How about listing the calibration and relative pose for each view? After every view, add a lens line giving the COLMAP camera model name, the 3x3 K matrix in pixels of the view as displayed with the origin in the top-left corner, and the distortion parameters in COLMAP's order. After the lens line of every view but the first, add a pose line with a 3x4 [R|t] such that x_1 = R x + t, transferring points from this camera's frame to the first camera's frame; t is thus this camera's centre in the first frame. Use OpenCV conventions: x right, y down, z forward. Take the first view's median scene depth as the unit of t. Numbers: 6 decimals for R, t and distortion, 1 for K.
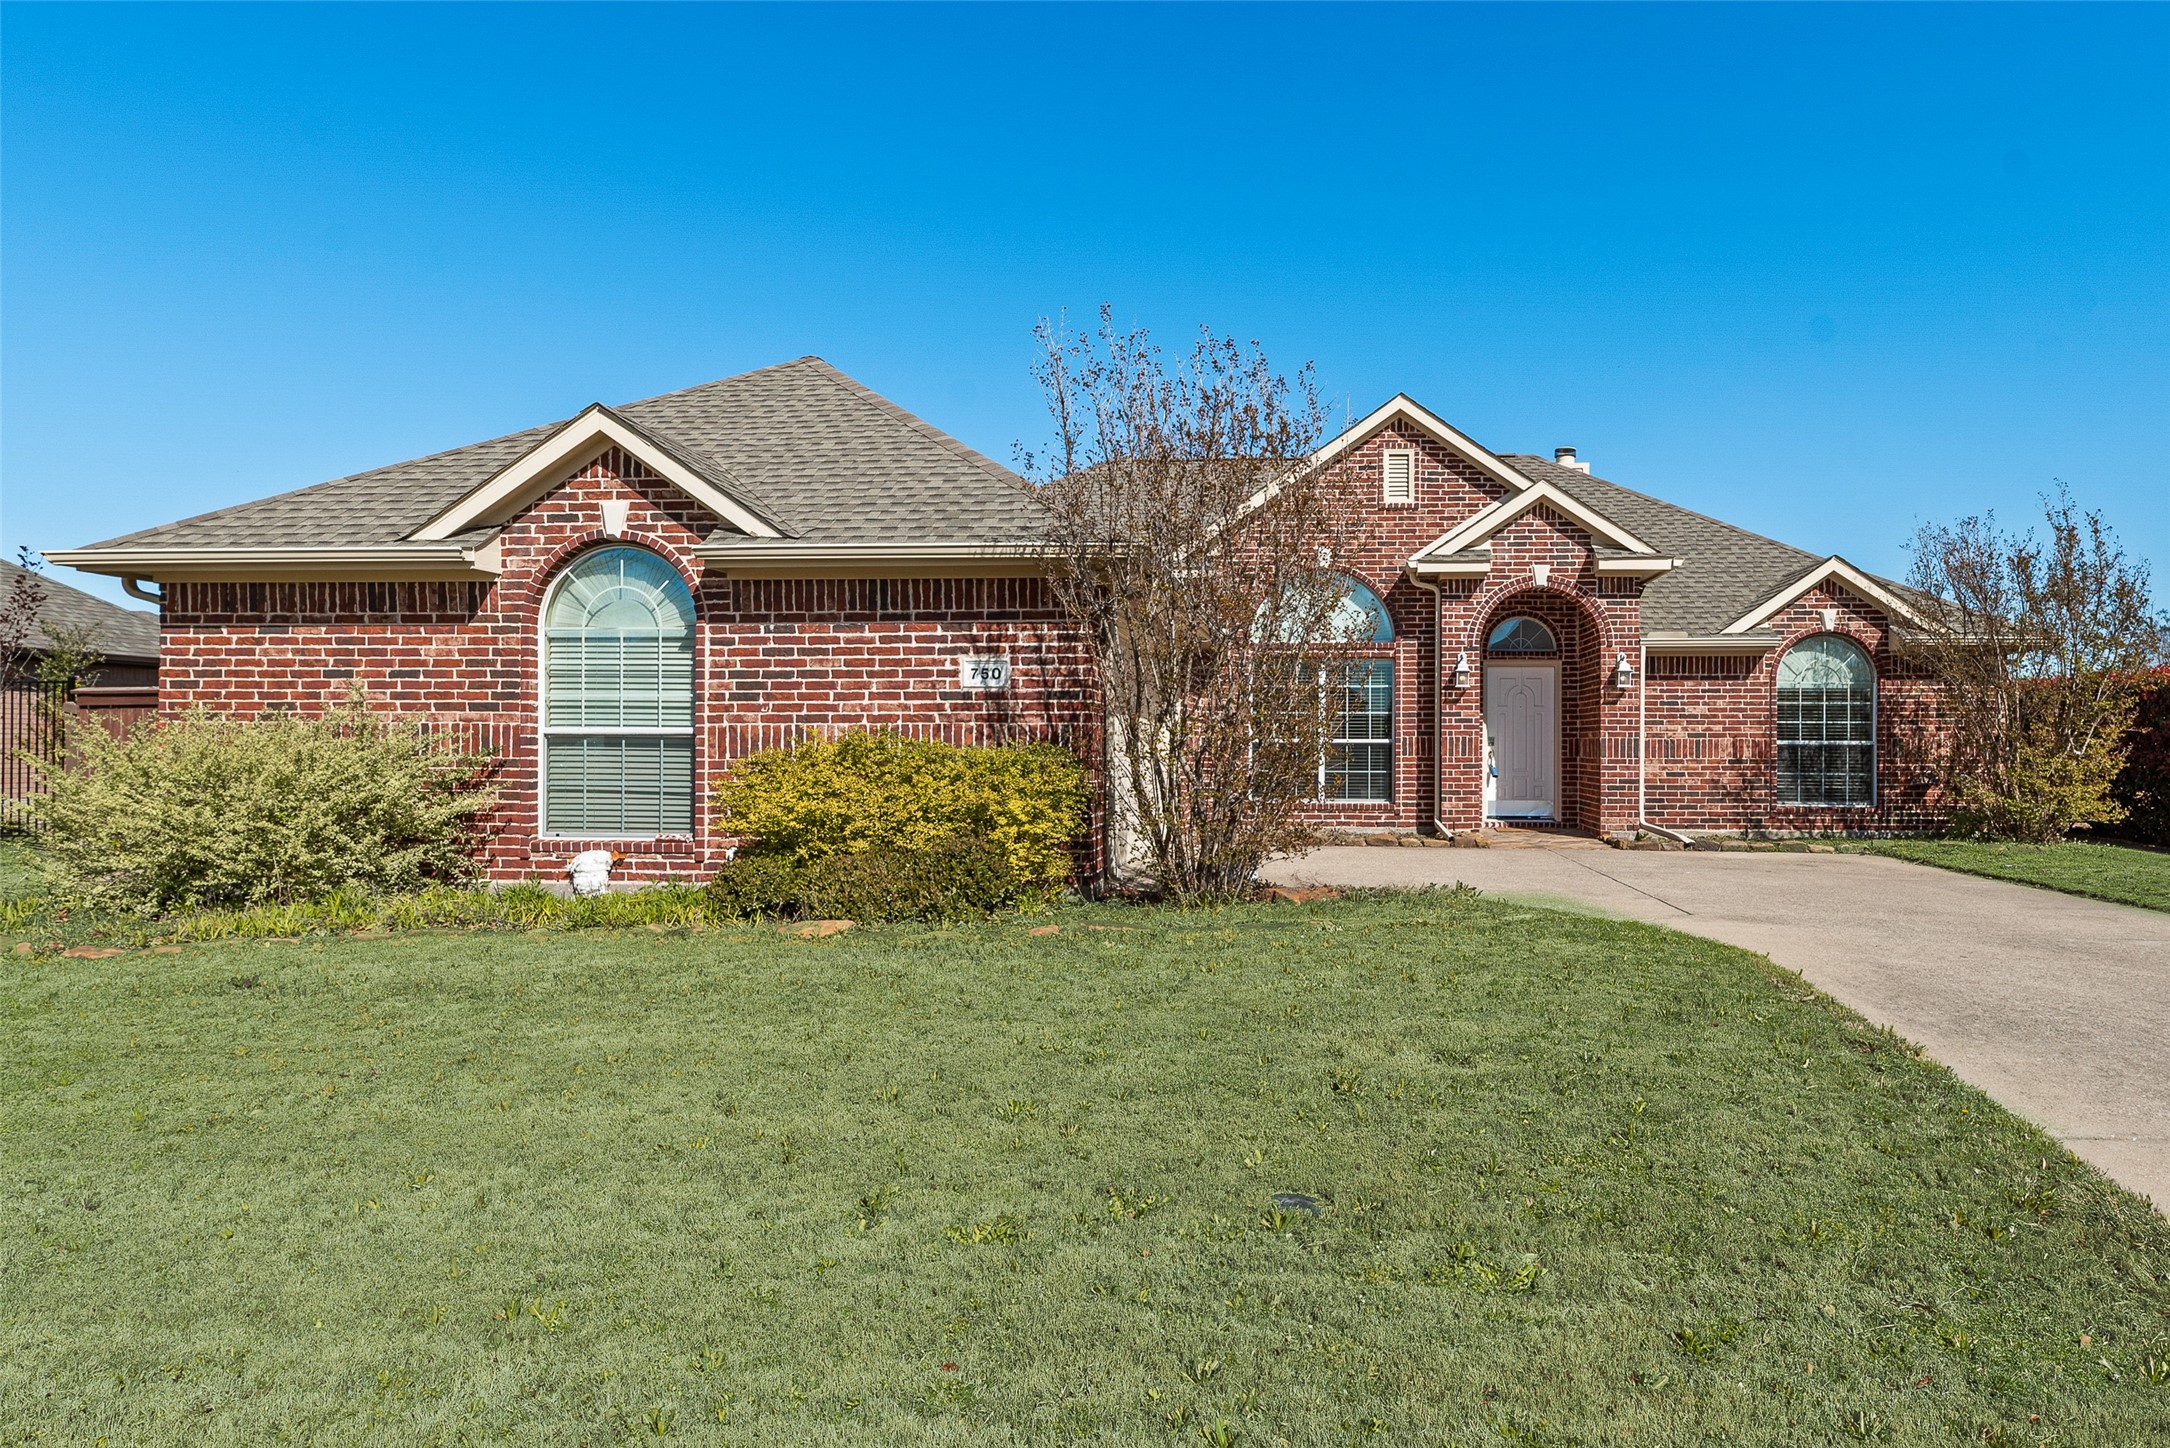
lens RADIAL K [[884.6, 0, 1084.3], [0, 884.6, 721.8], [0, 0, 1]] dist [0.000102, 0.000159]
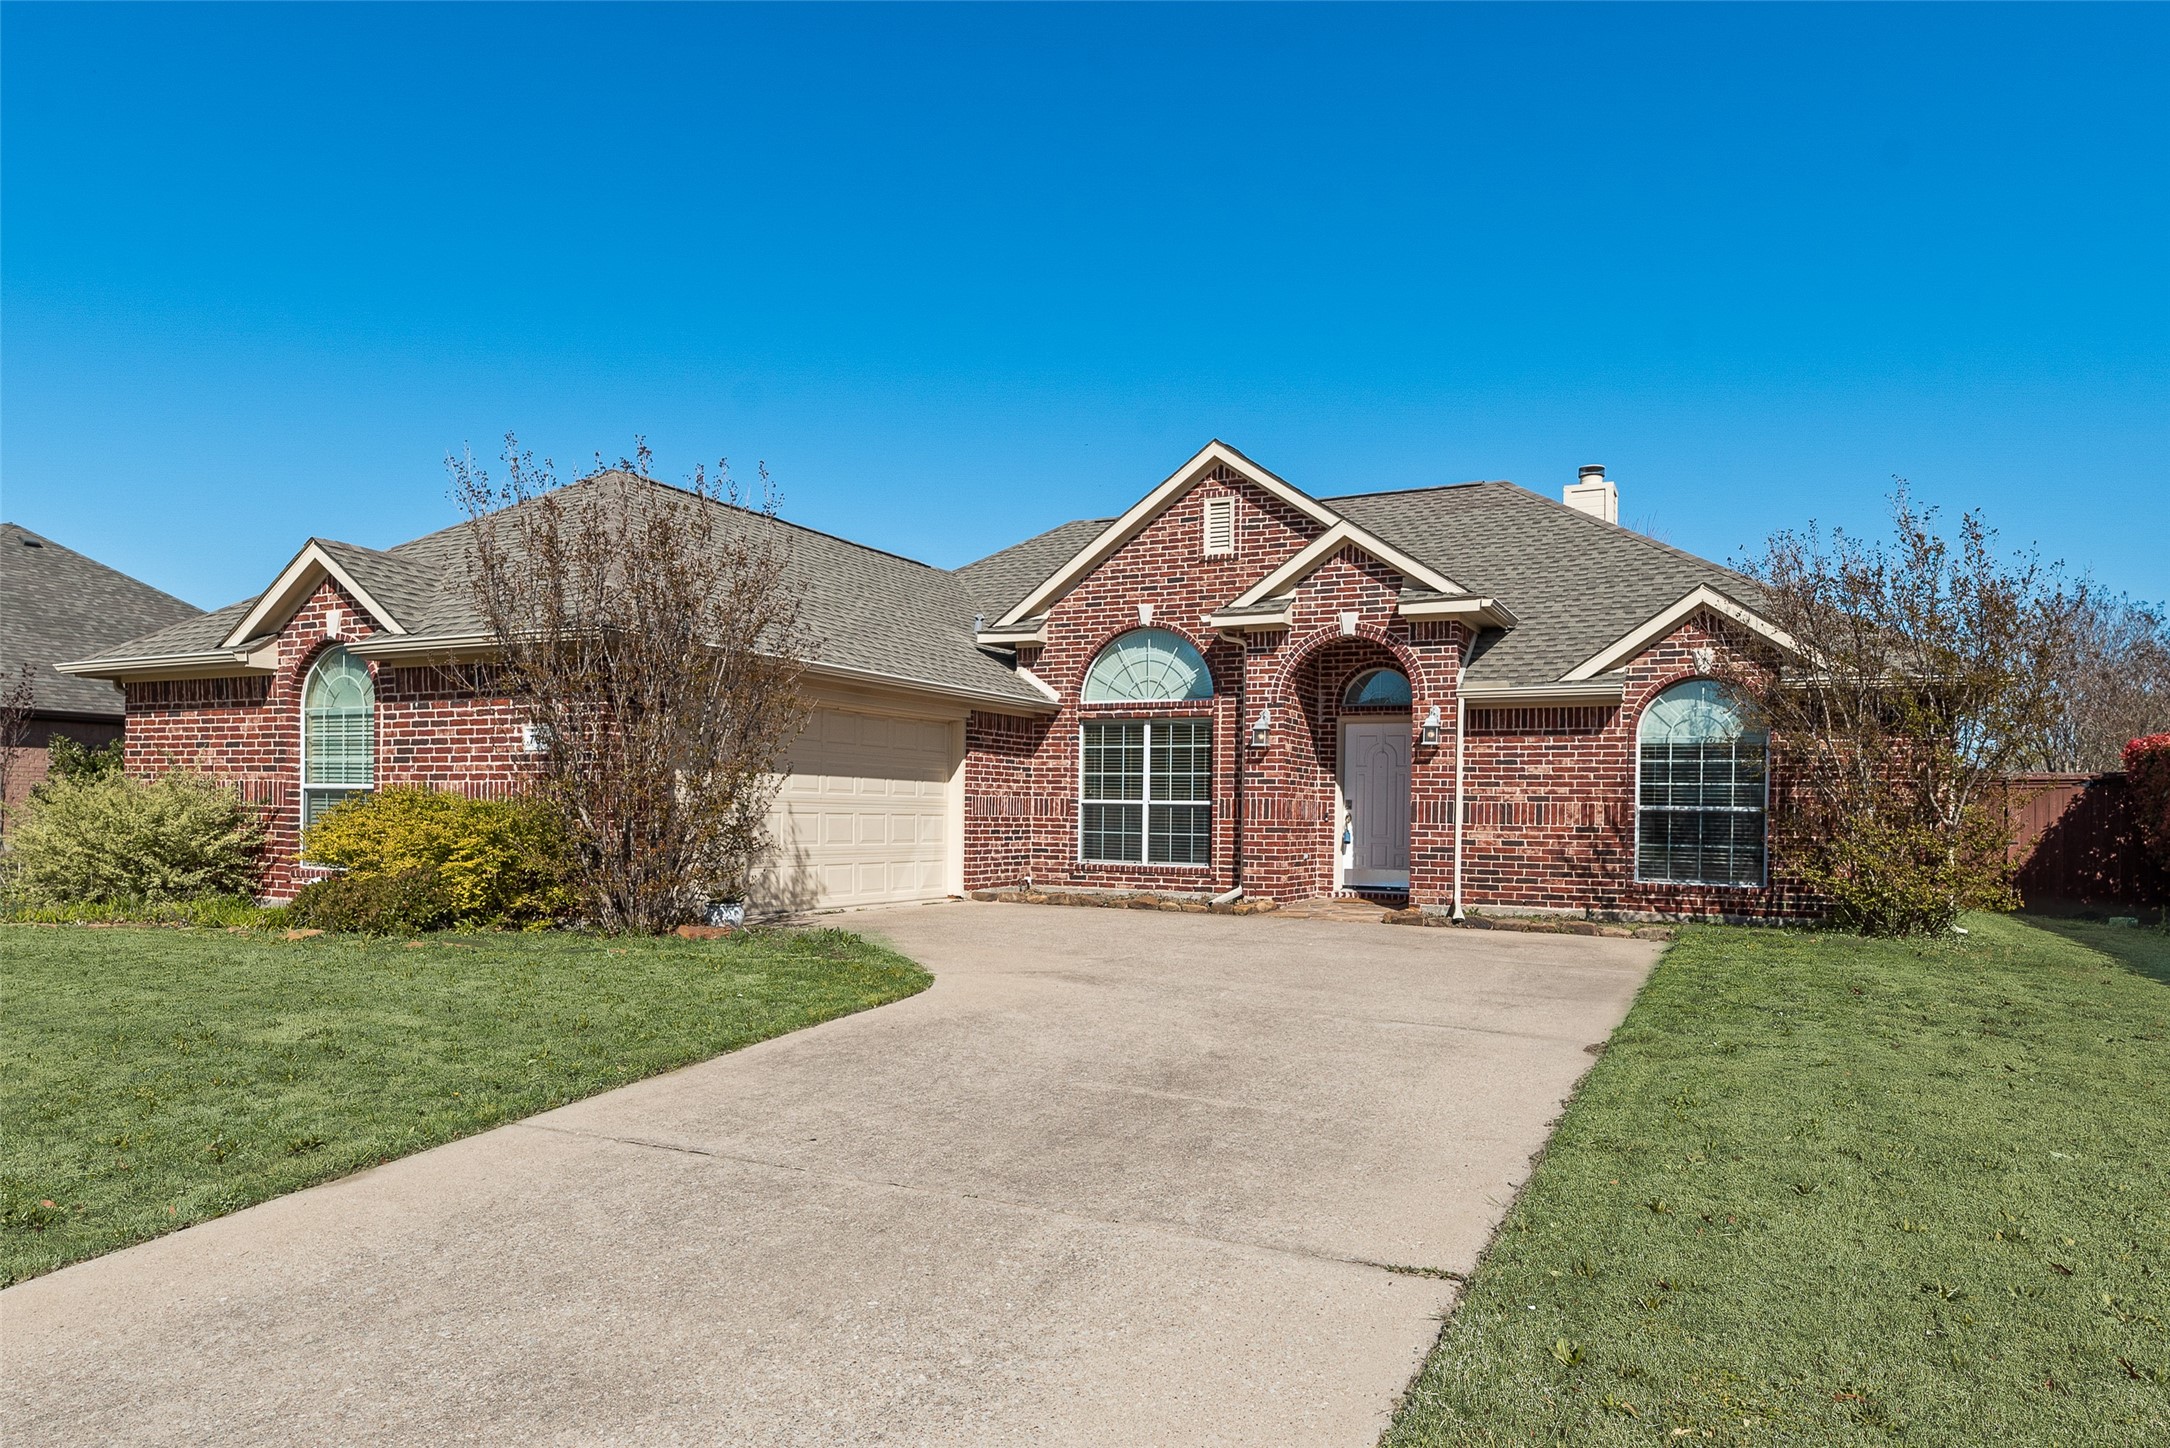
lens RADIAL K [[884.6, 0, 974.5], [0, 884.6, 787.5], [0, 0, 1]] dist [0.000102, 0.000159]
pose [[0.958403, 0.003529, -0.285398, 0.422213], [-0.002668, 0.999991, 0.003408, 0.002726], [0.285407, -0.002505, 0.958403, 0.008556]]
